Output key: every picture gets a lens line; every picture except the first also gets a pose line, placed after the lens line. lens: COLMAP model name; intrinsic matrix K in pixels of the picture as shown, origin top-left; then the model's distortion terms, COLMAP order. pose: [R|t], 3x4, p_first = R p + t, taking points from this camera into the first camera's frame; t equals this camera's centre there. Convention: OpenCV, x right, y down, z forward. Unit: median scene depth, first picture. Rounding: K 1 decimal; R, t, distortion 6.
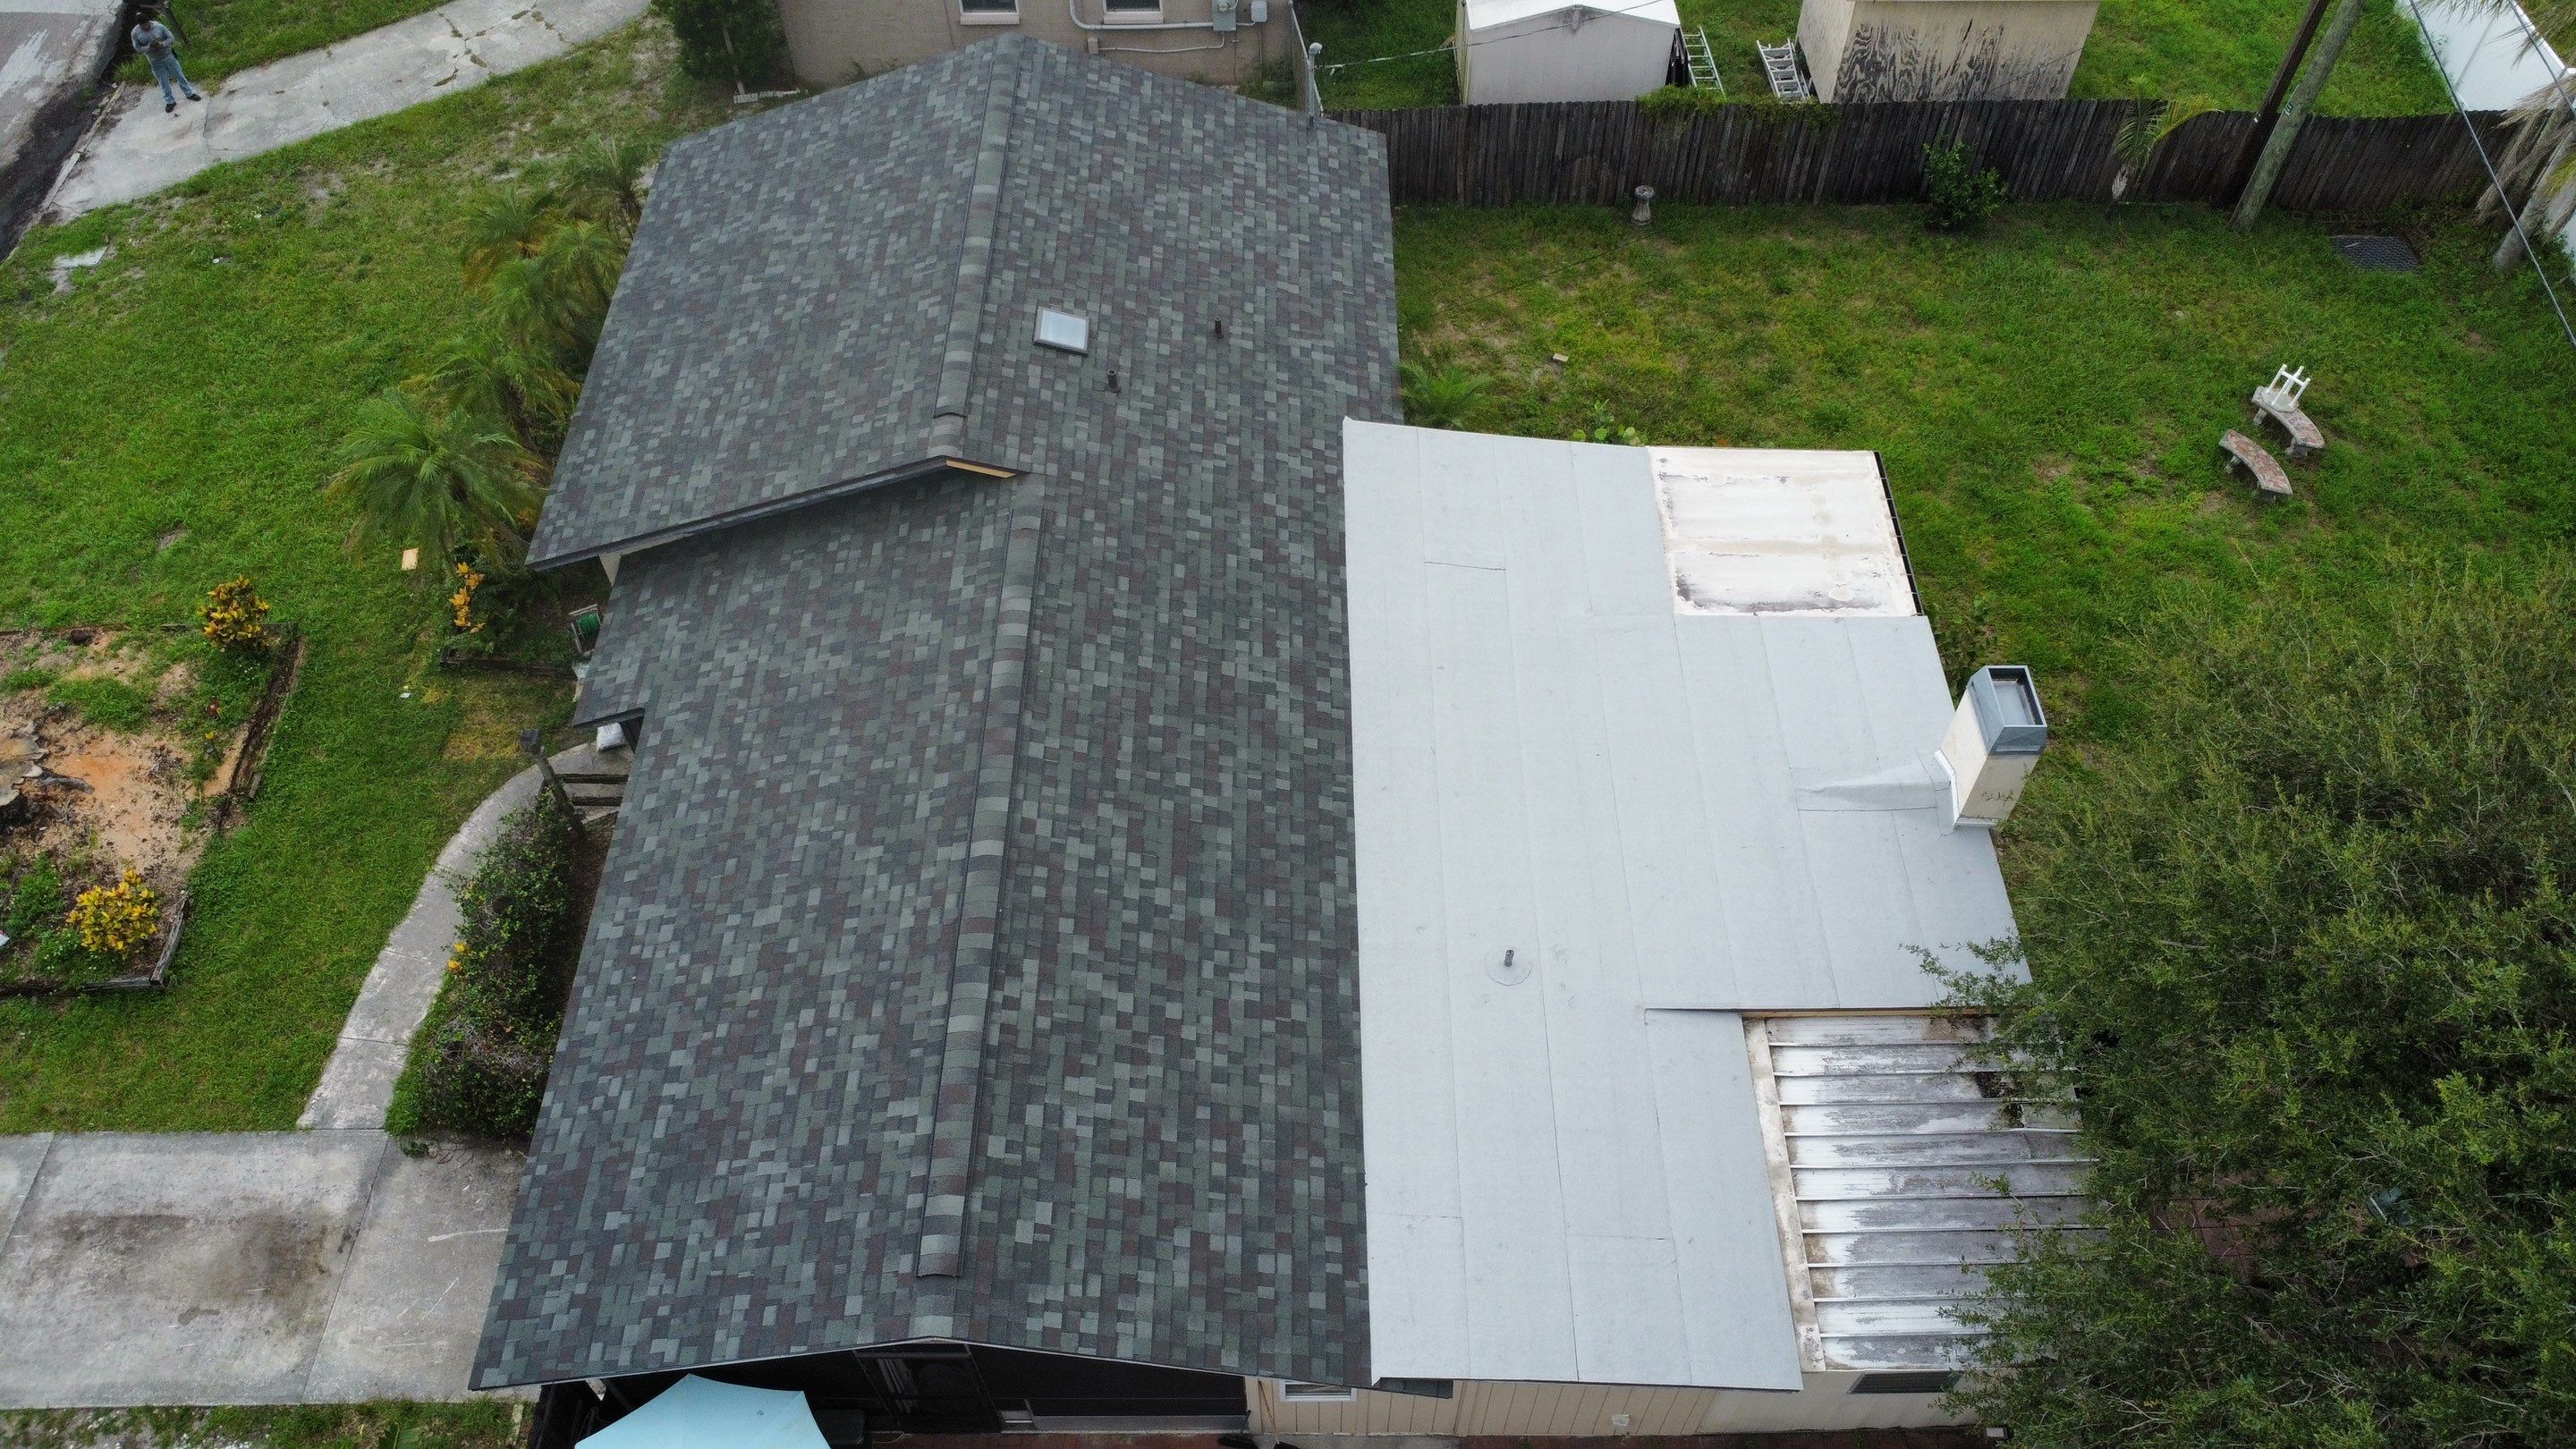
lens RADIAL K [[1864.8, 0, 1280.4], [0, 1864.8, 726.4], [0, 0, 1]] dist [-0.021065, -0.024855]
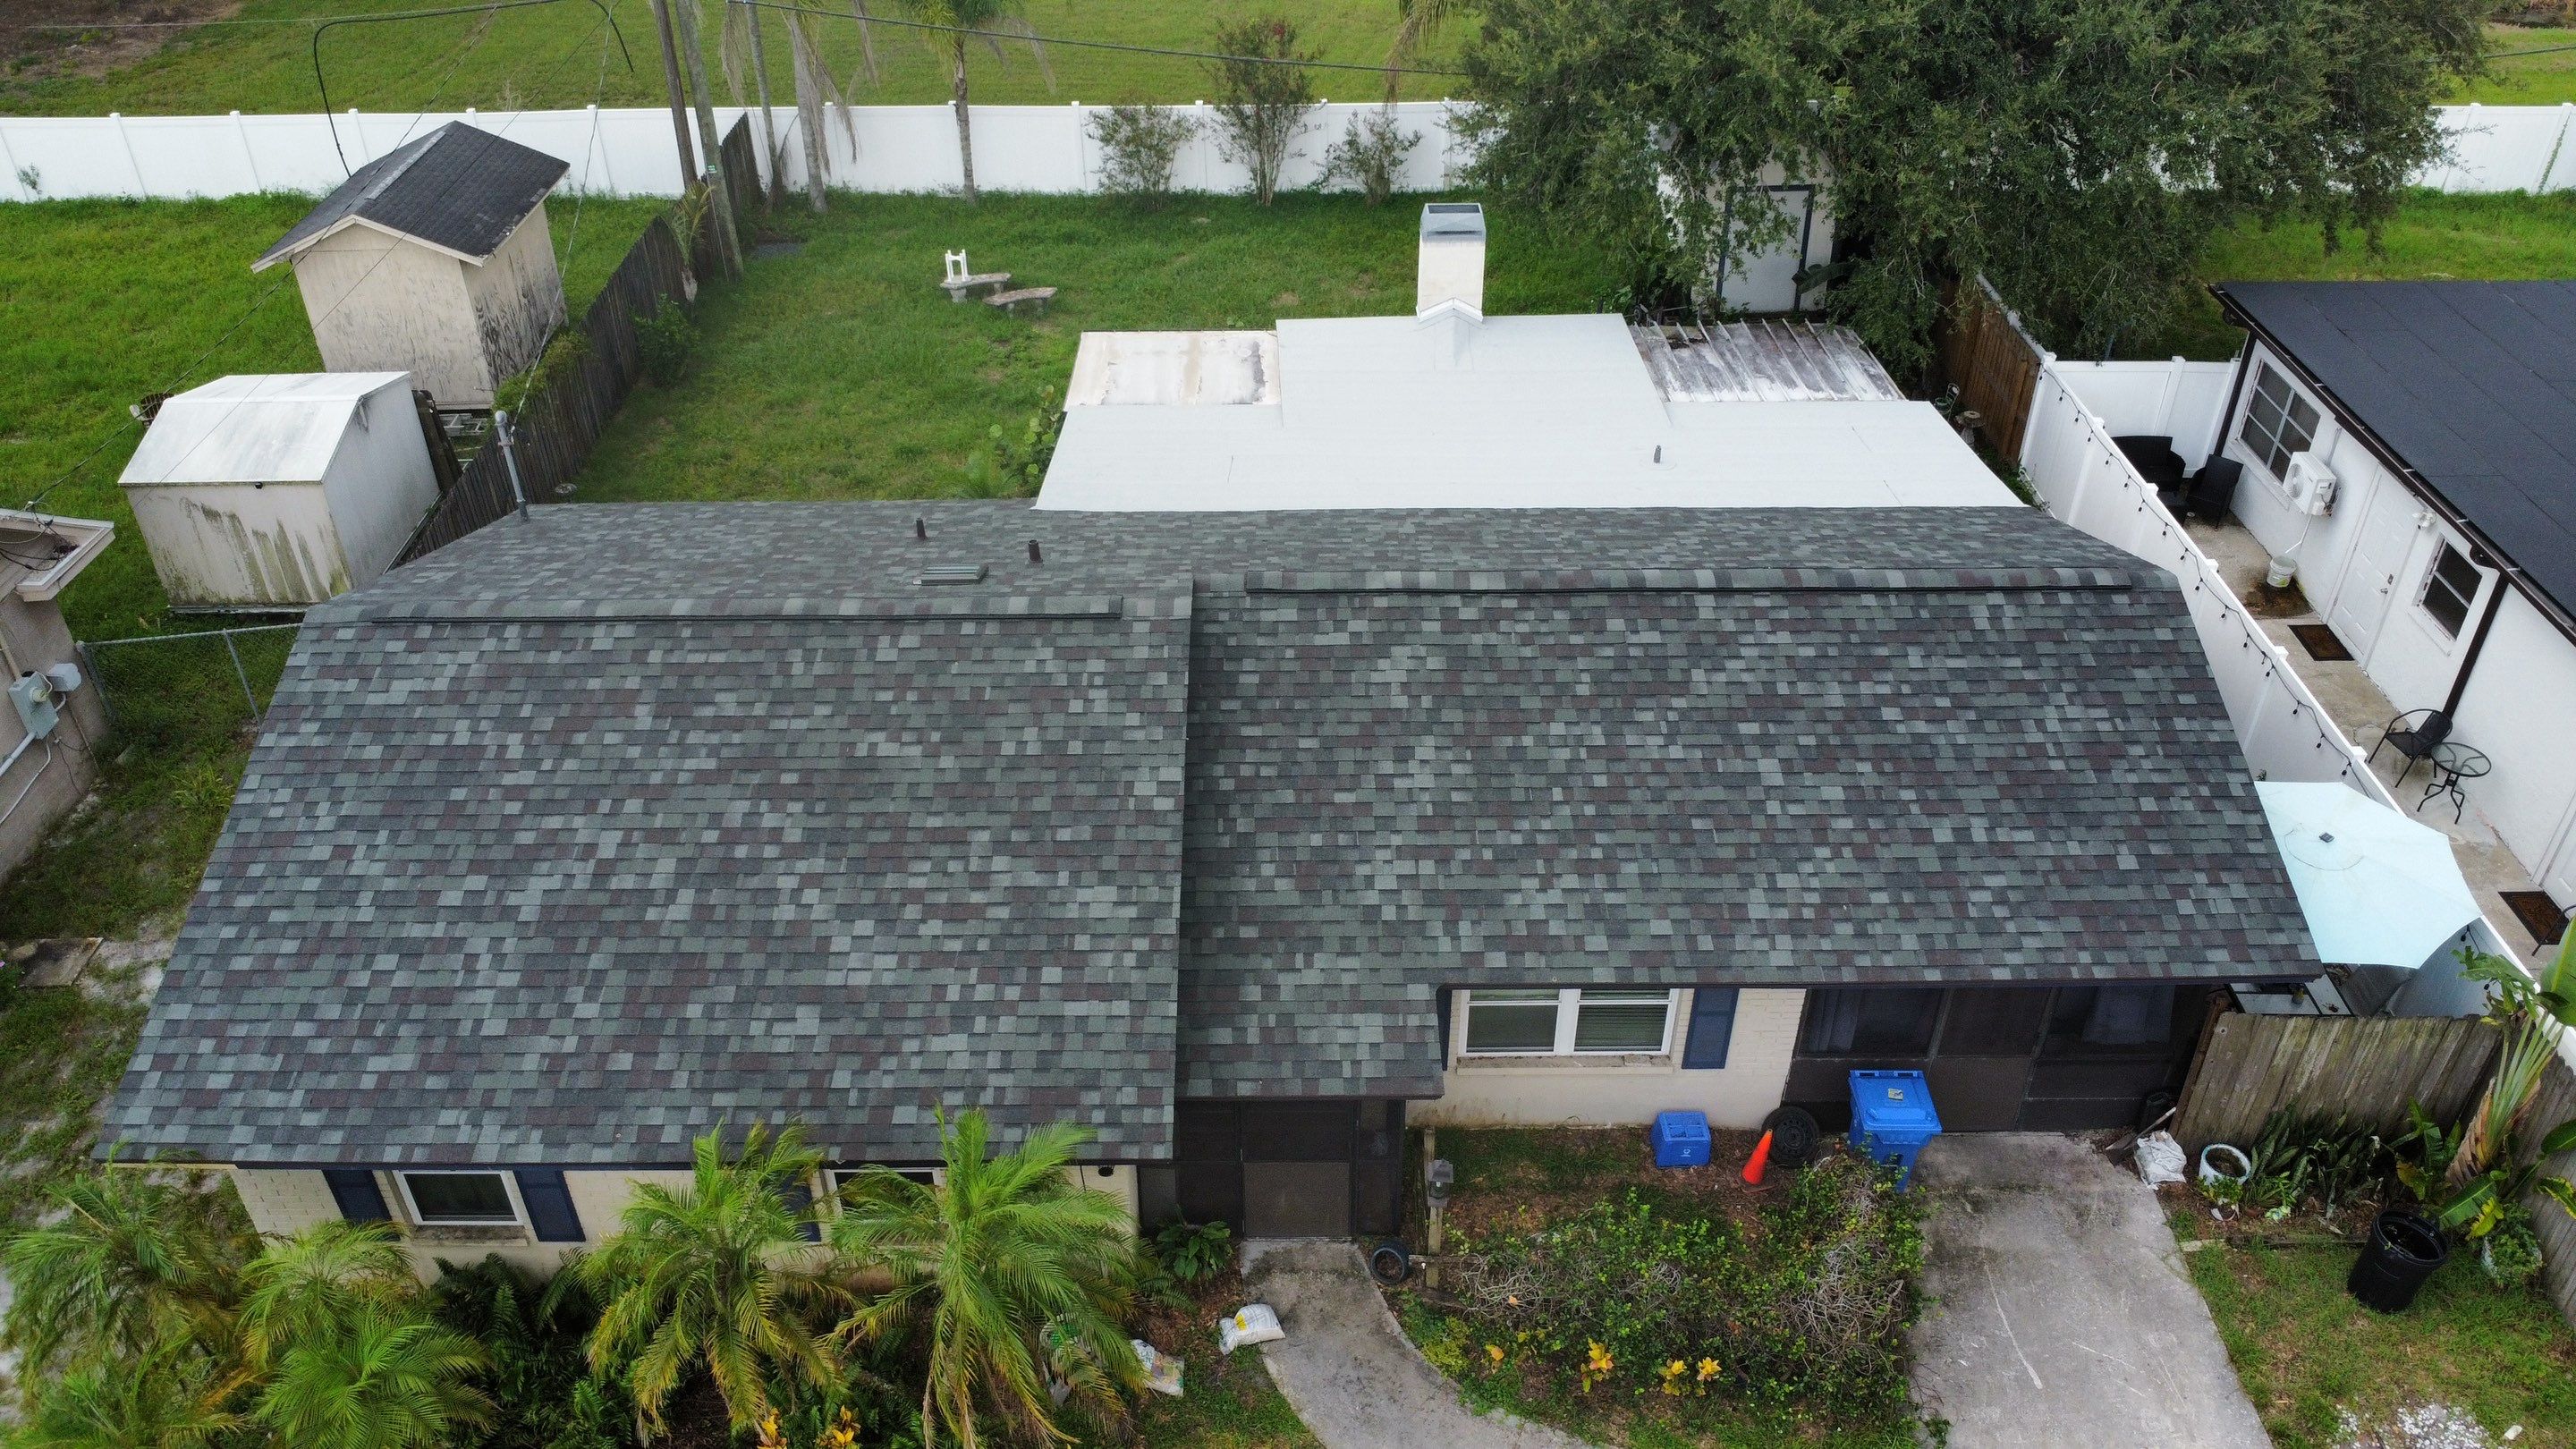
lens RADIAL K [[1864.8, 0, 1279.3], [0, 1864.8, 726.1], [0, 0, 1]] dist [-0.021065, -0.024855]
pose [[-0.002205, -0.568128, 0.822937, -0.896018], [0.795127, 0.498067, 0.345979, -0.372907], [-0.606439, 0.655103, 0.450635, 0.619471]]
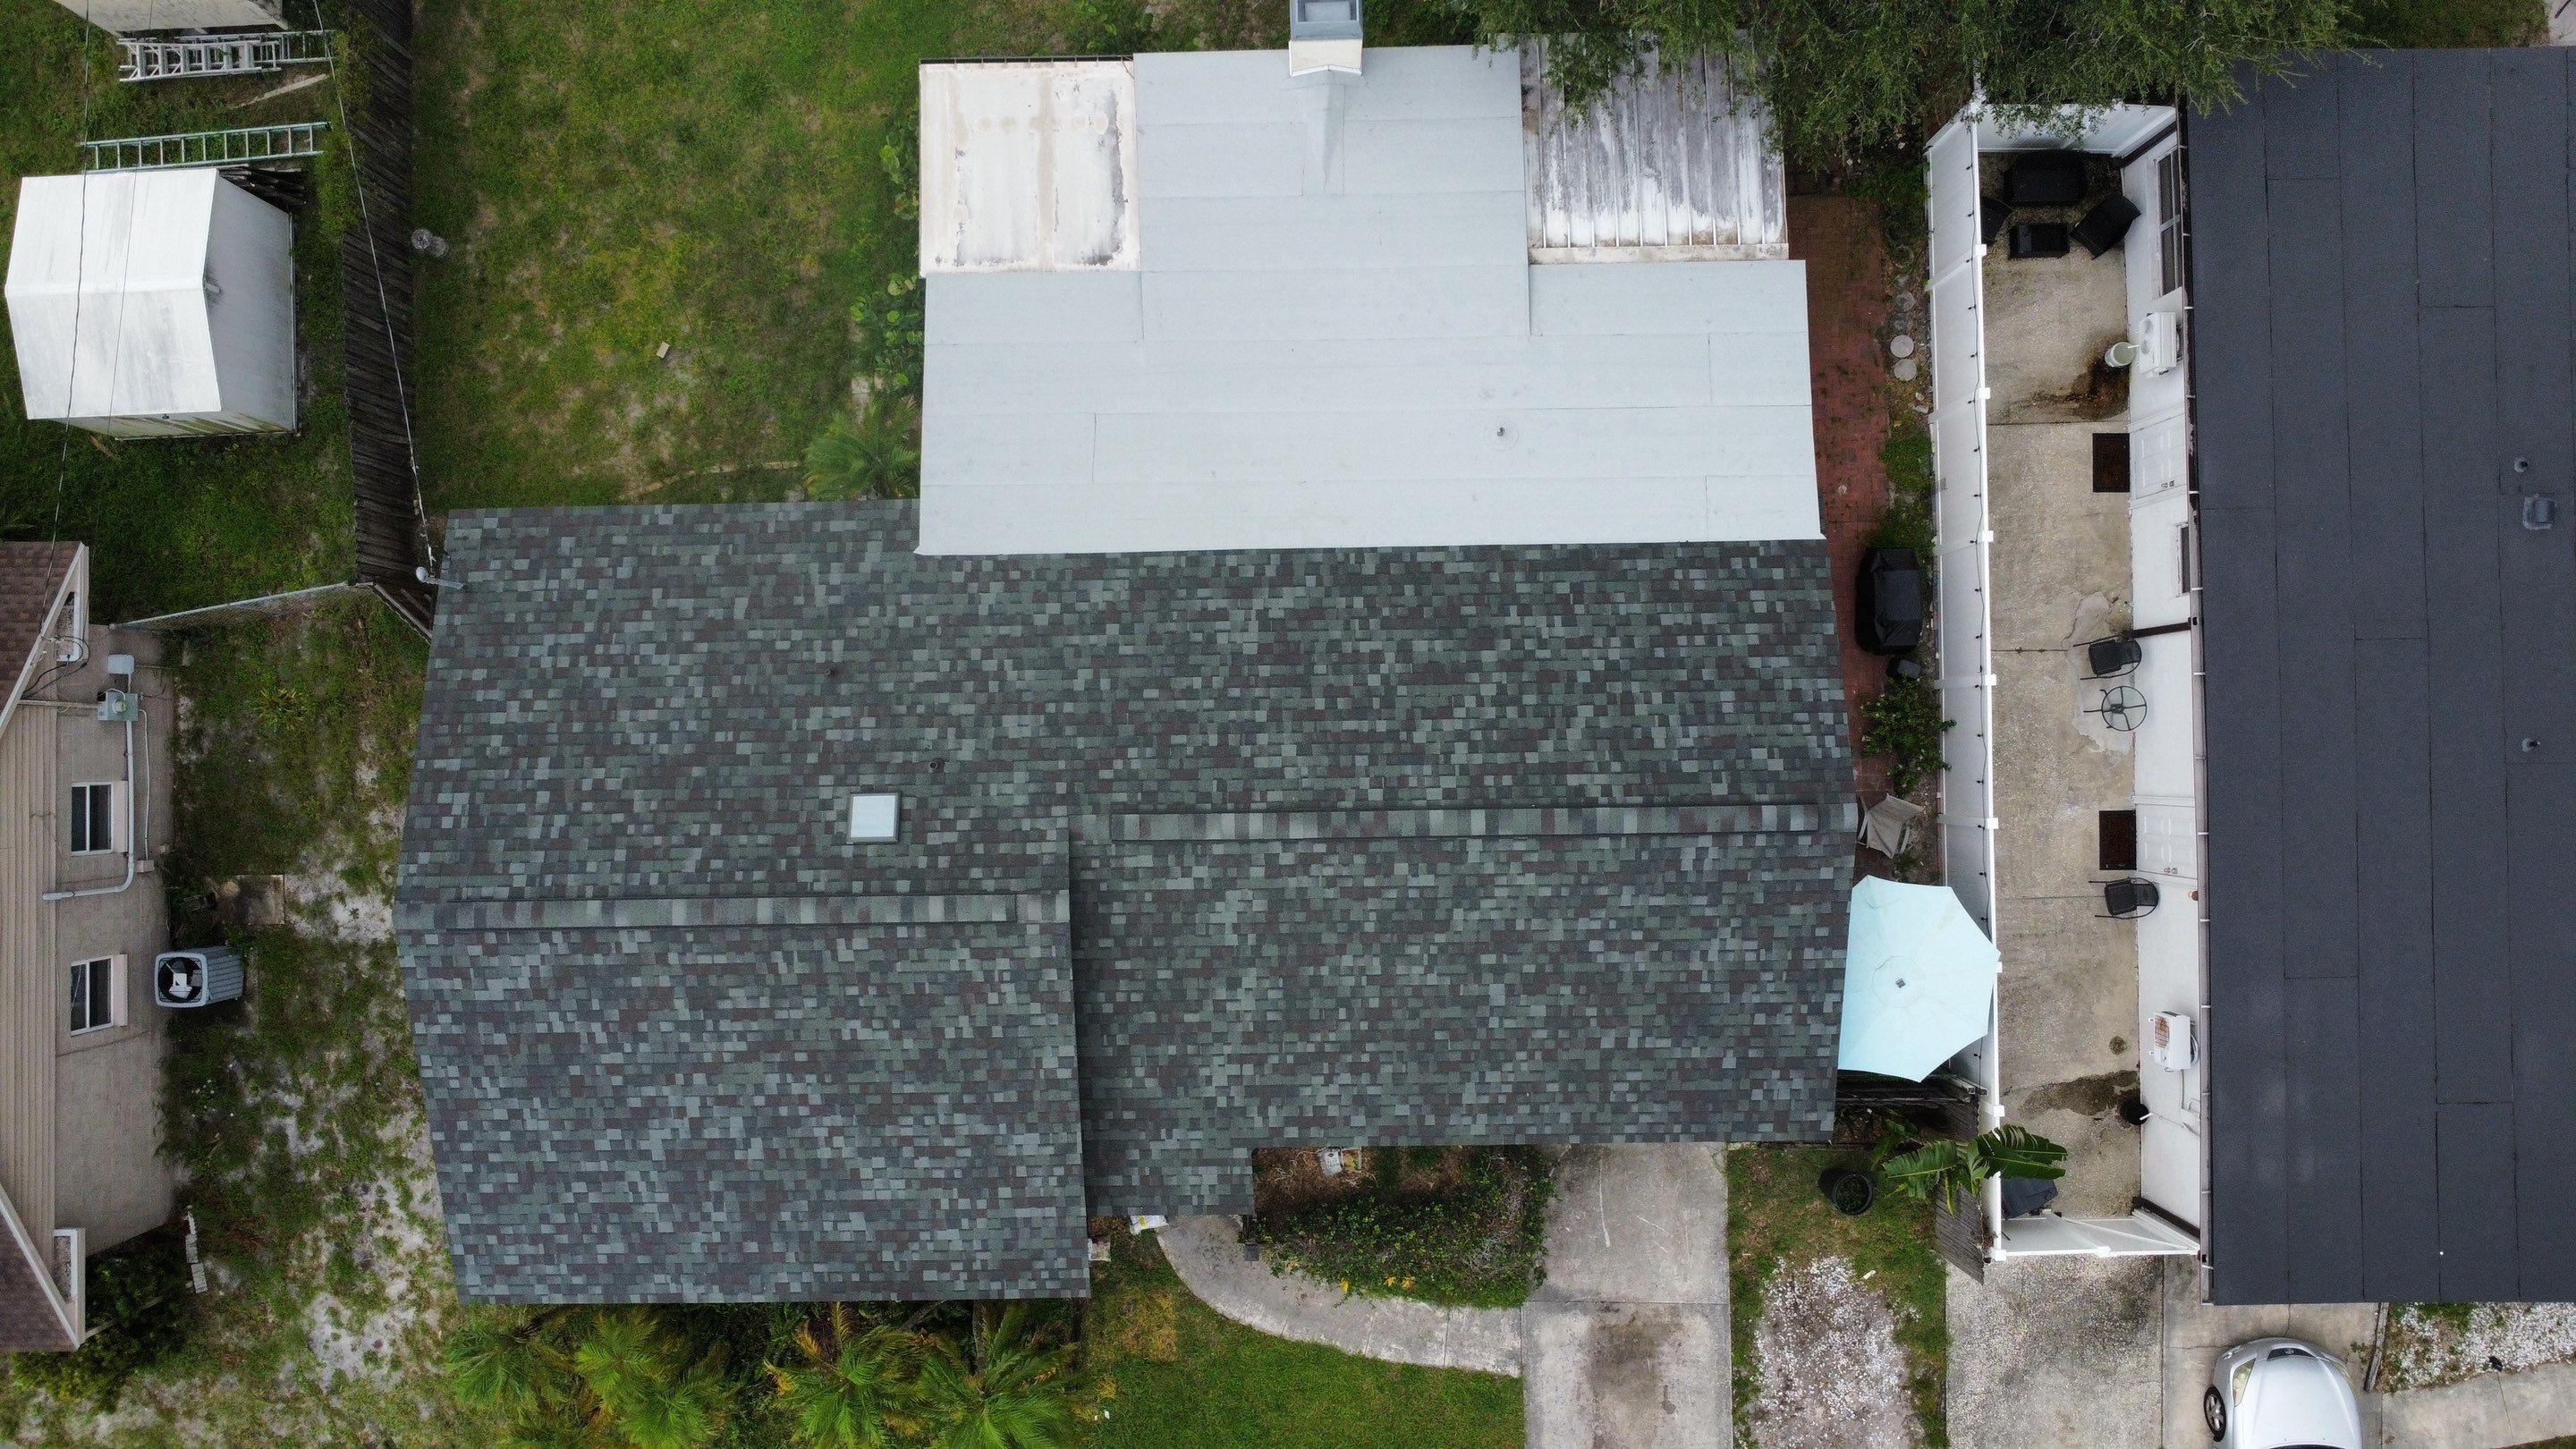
lens RADIAL K [[1864.8, 0, 1284.5], [0, 1864.8, 720.8], [0, 0, 1]] dist [-0.021065, -0.024855]
pose [[-0.016799, -0.999454, 0.028467, -0.103097], [0.796363, 0.003841, 0.604807, -0.699661], [-0.604585, 0.032830, 0.795863, 0.040409]]
